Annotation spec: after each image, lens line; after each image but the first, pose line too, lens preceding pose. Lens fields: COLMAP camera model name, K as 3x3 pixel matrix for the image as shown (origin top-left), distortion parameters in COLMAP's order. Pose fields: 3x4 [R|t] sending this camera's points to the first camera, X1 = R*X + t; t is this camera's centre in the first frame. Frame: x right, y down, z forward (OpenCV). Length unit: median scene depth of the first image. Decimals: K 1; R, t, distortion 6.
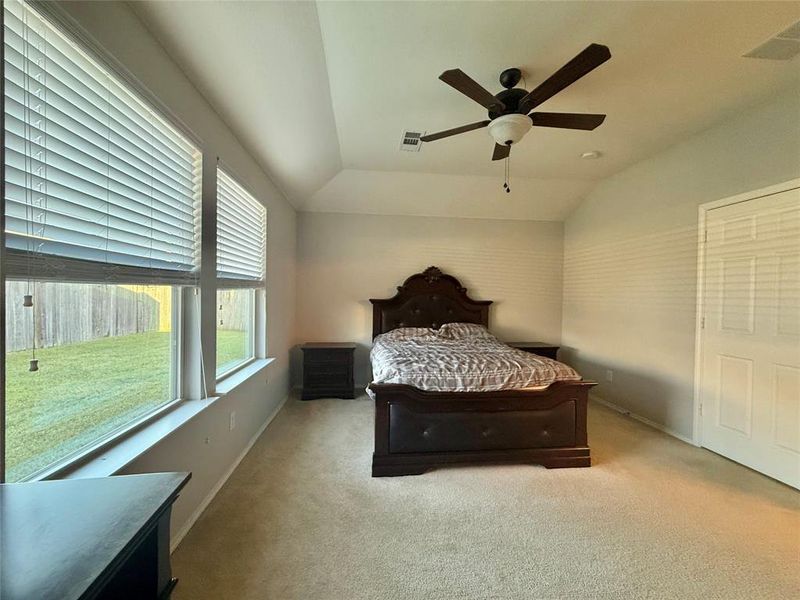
lens RADIAL K [[321.6, 0, 398.8], [0, 321.6, 299.8], [0, 0, 1]] dist [0.000255, 0.000192]
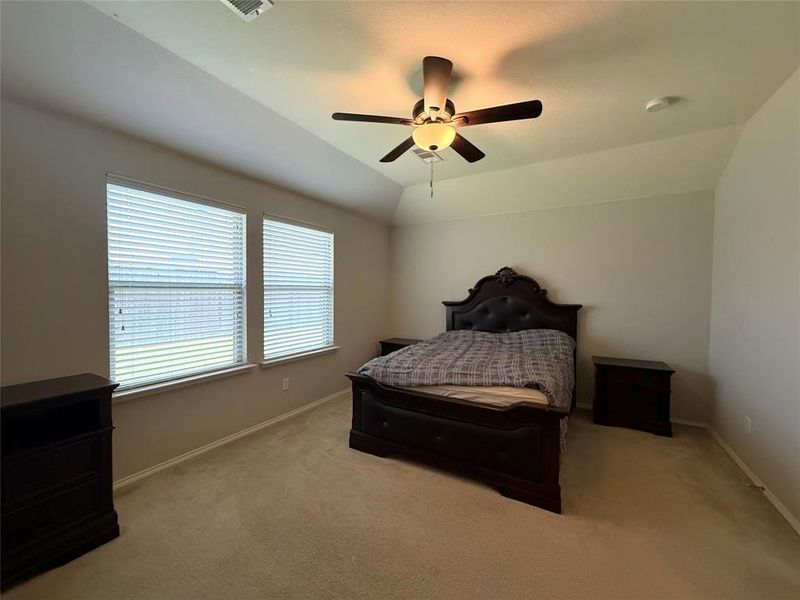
lens RADIAL K [[321.6, 0, 400.7], [0, 321.6, 301.0], [0, 0, 1]] dist [0.000255, 0.000192]
pose [[0.808358, 0.007114, -0.588648, 0.416035], [0.001542, 0.999898, 0.014202, -0.019132], [0.588689, -0.012388, 0.808265, 0.060714]]
